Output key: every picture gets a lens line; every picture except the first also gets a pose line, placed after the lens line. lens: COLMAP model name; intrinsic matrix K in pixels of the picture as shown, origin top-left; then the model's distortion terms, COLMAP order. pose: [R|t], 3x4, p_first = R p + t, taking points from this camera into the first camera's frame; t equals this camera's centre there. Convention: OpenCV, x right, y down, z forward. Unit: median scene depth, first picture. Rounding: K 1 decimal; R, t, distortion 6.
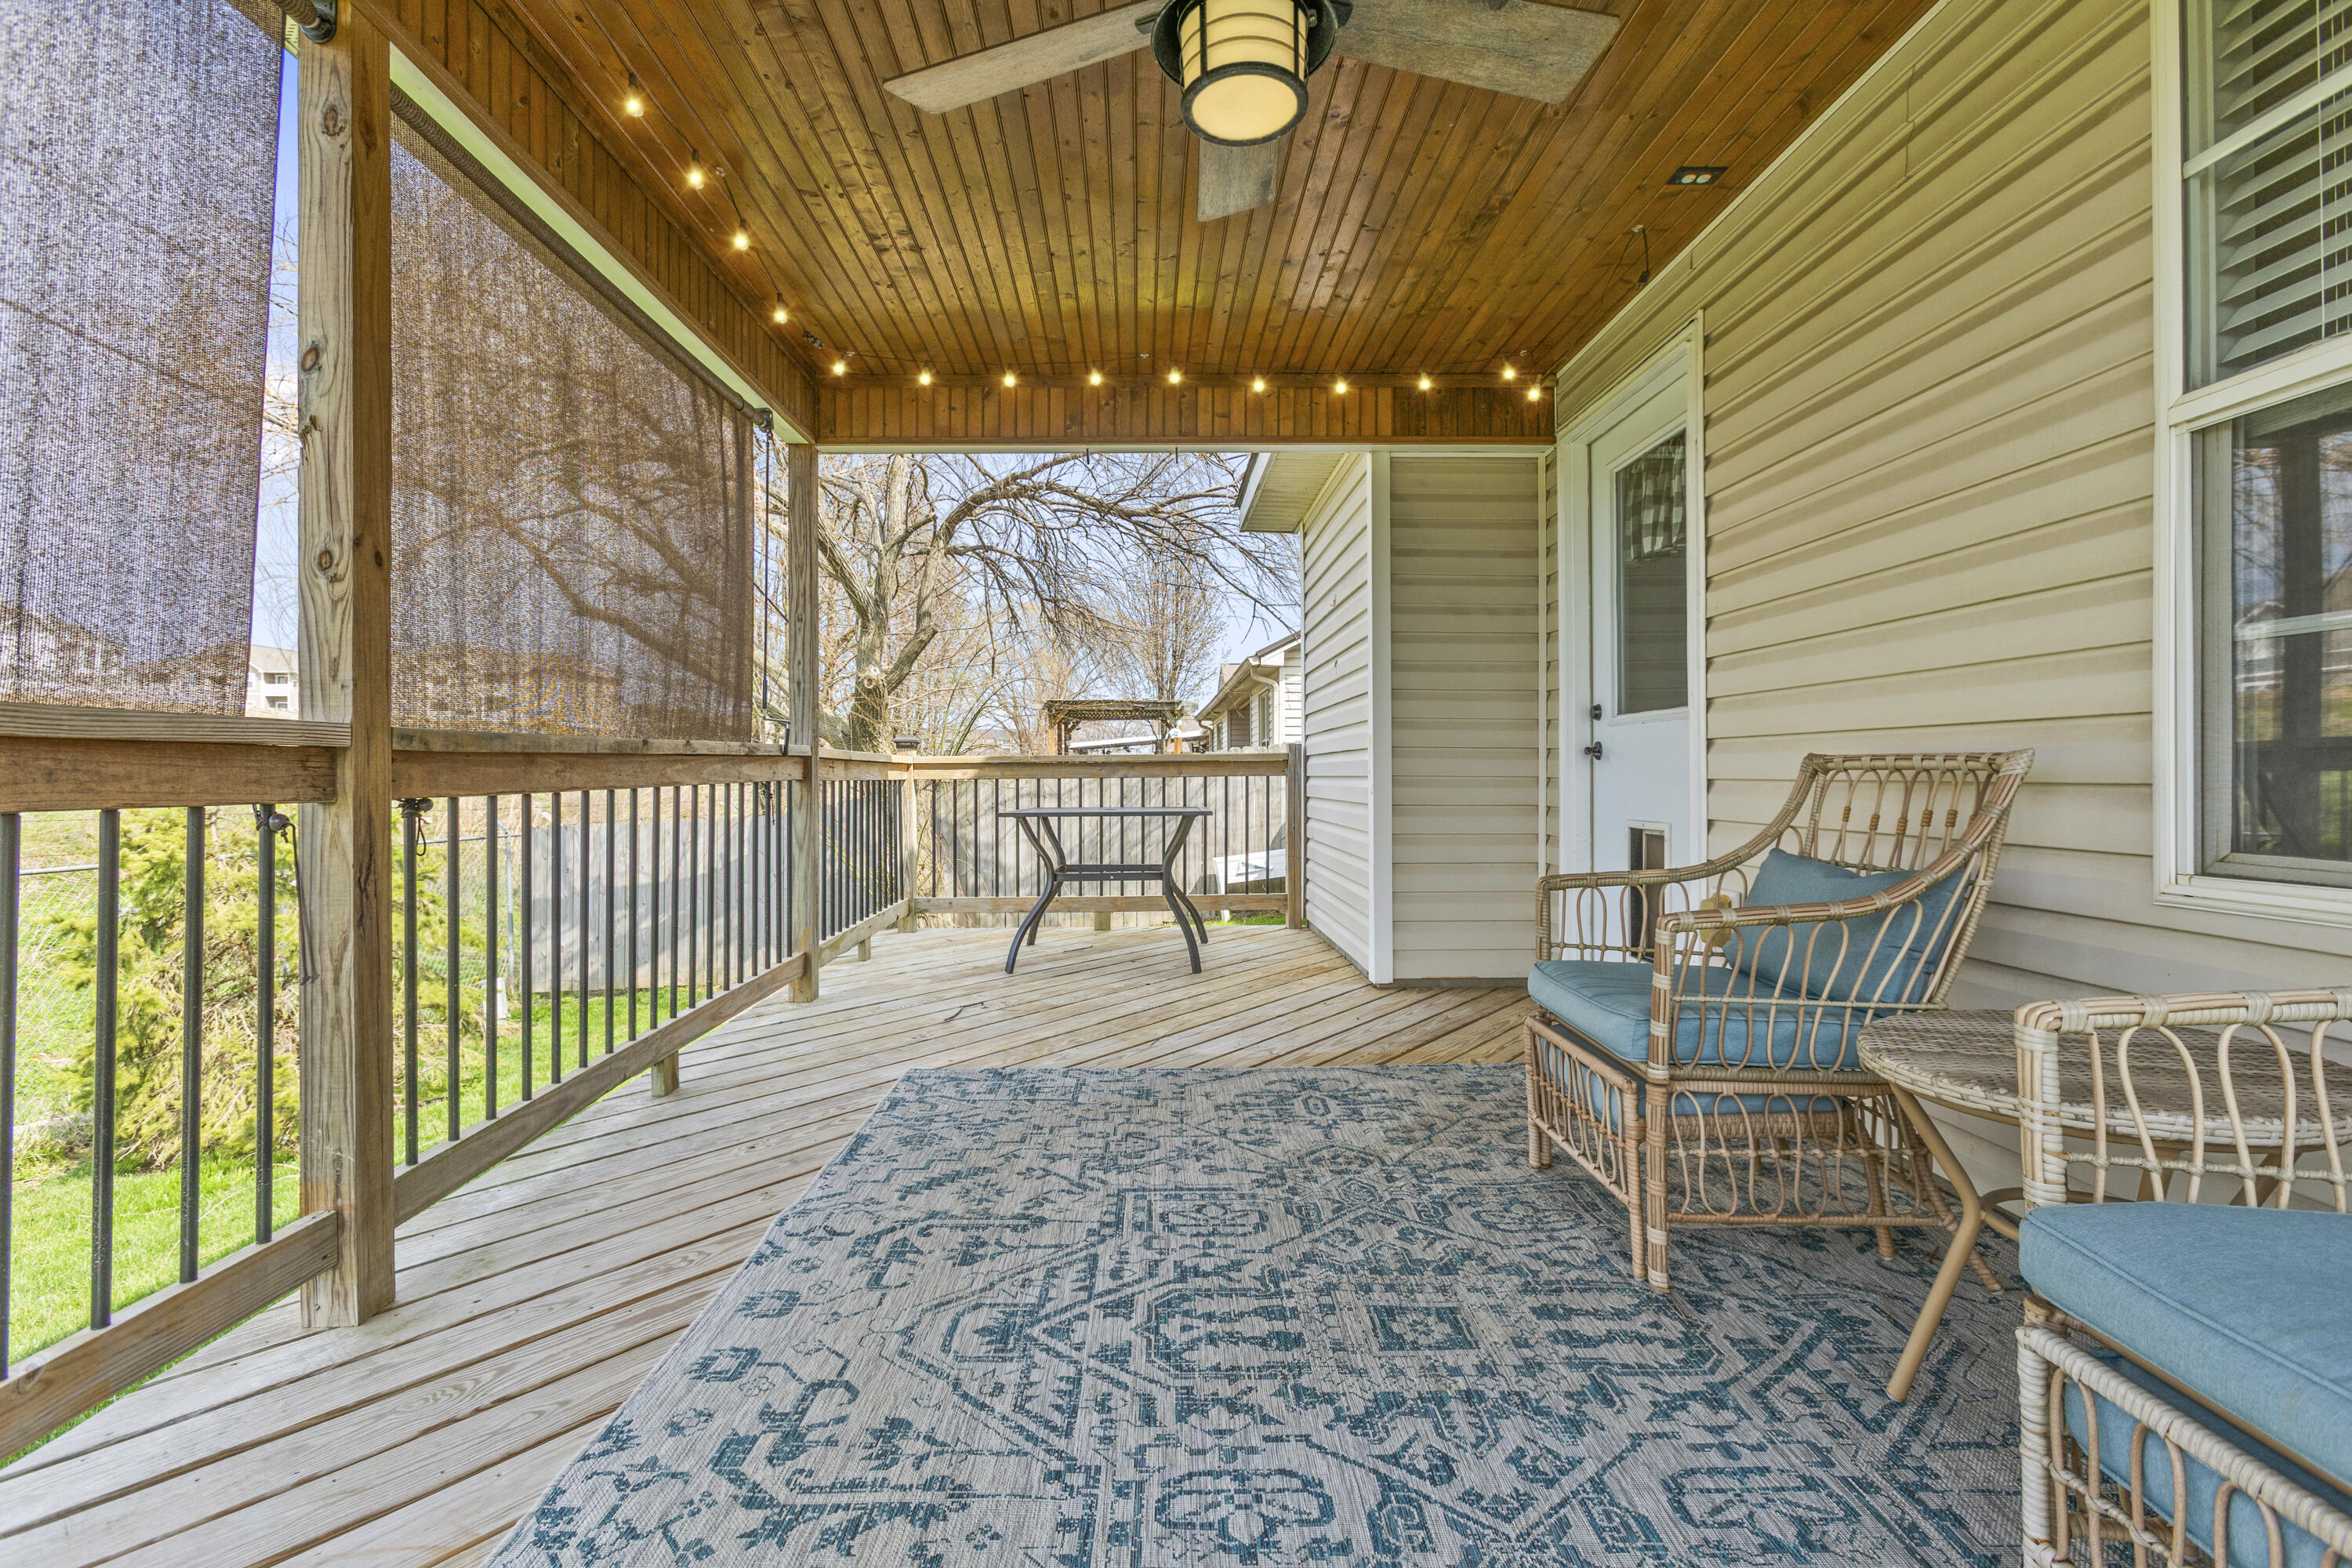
lens RADIAL K [[1051.2, 0, 1178.0], [0, 1051.2, 773.3], [0, 0, 1]] dist [-0.010381, 0.004309]
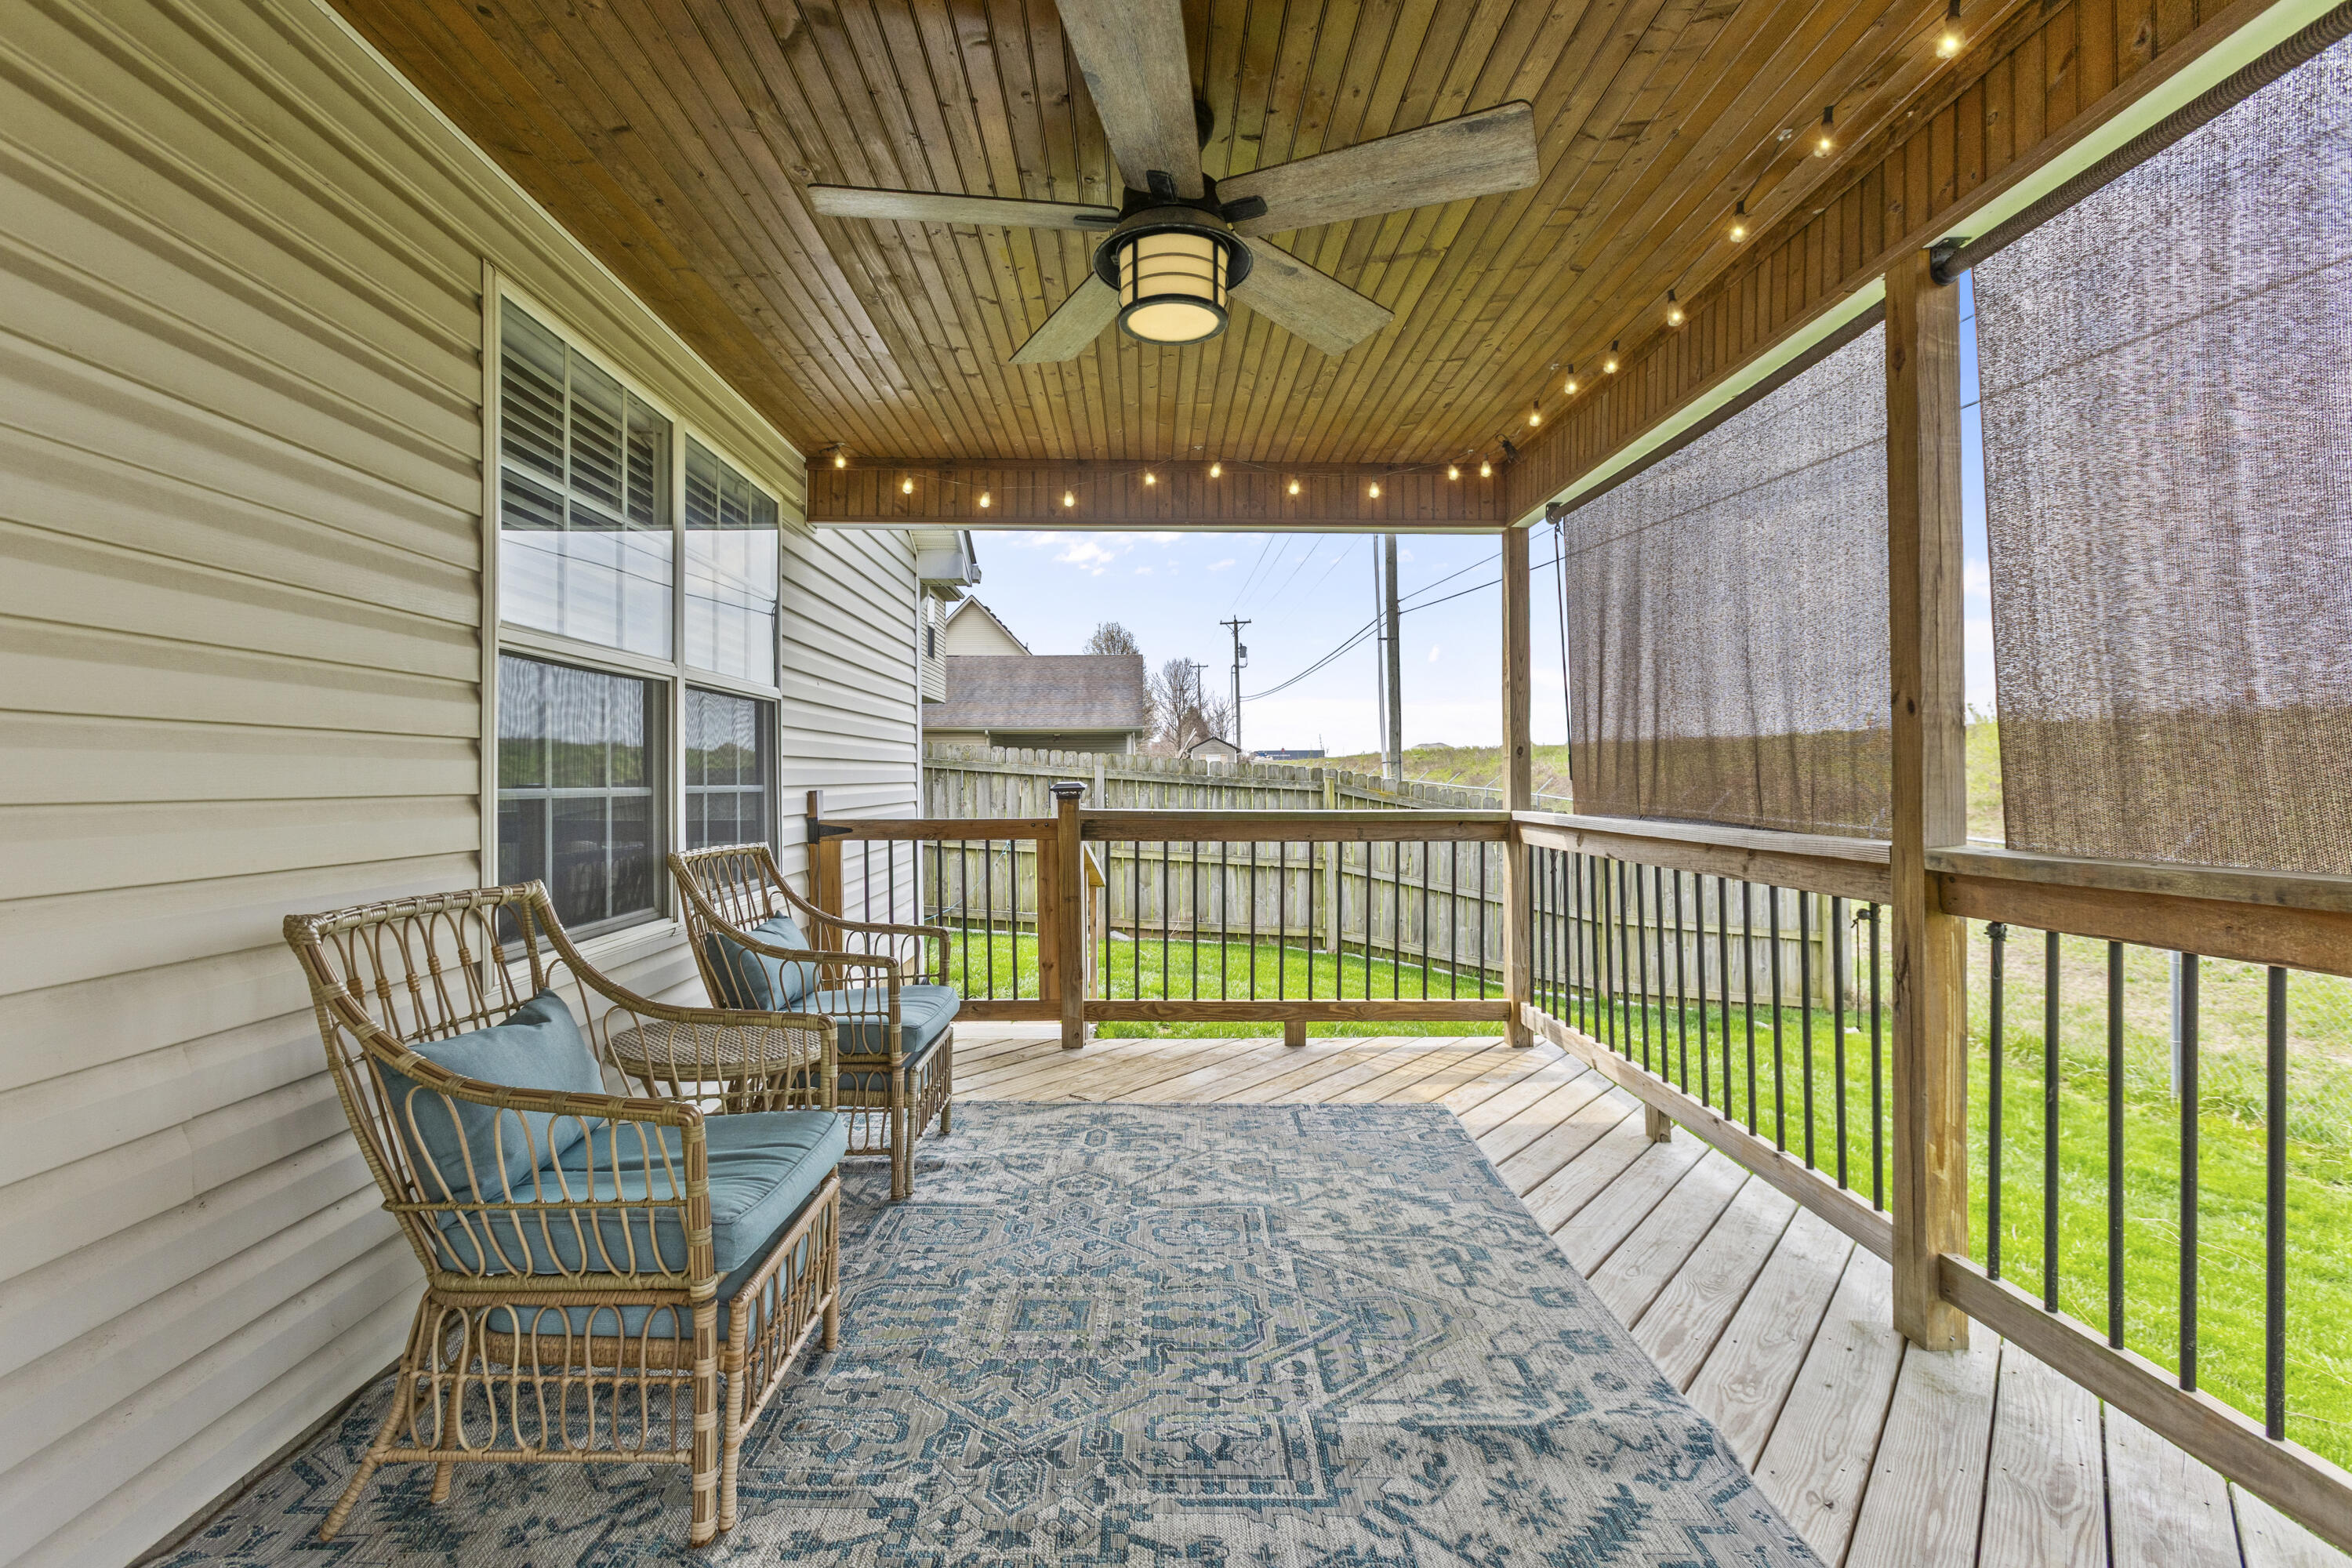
lens RADIAL K [[1051.2, 0, 1166.7], [0, 1051.2, 777.4], [0, 0, 1]] dist [-0.010381, 0.004309]
pose [[-0.999856, 0.010073, 0.013668, 0.056575], [0.010047, 0.999948, -0.001946, -0.124417], [-0.013687, -0.001809, -0.999905, 2.080873]]
